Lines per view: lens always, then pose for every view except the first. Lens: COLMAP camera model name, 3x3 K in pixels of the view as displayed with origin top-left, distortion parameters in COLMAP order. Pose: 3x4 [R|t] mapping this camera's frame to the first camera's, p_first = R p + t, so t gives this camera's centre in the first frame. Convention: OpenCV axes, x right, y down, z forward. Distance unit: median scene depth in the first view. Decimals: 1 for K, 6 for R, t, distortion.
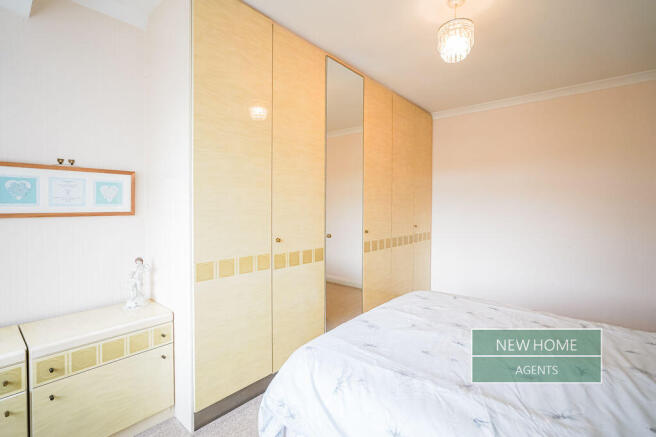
lens RADIAL K [[307.4, 0, 328.0], [0, 307.4, 218.5], [0, 0, 1]] dist [-0.001276, -0.000229]
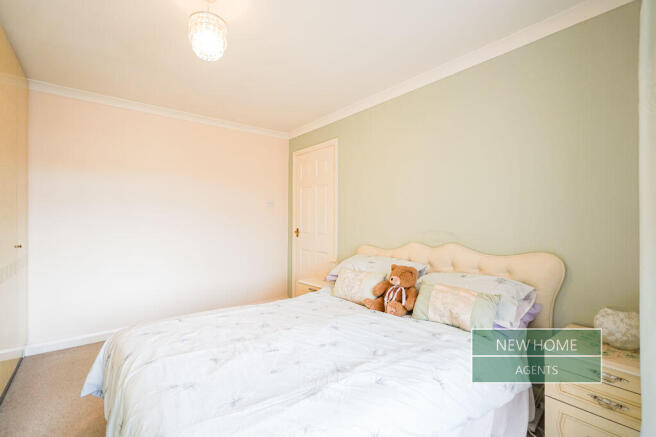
lens RADIAL K [[307.4, 0, 328.0], [0, 307.4, 218.5], [0, 0, 1]] dist [-0.001276, -0.000229]
pose [[0.200569, -0.000470, 0.979679, -0.463231], [0.032198, 0.999463, -0.006113, -0.016010], [-0.979150, 0.032770, 0.200476, 0.522399]]
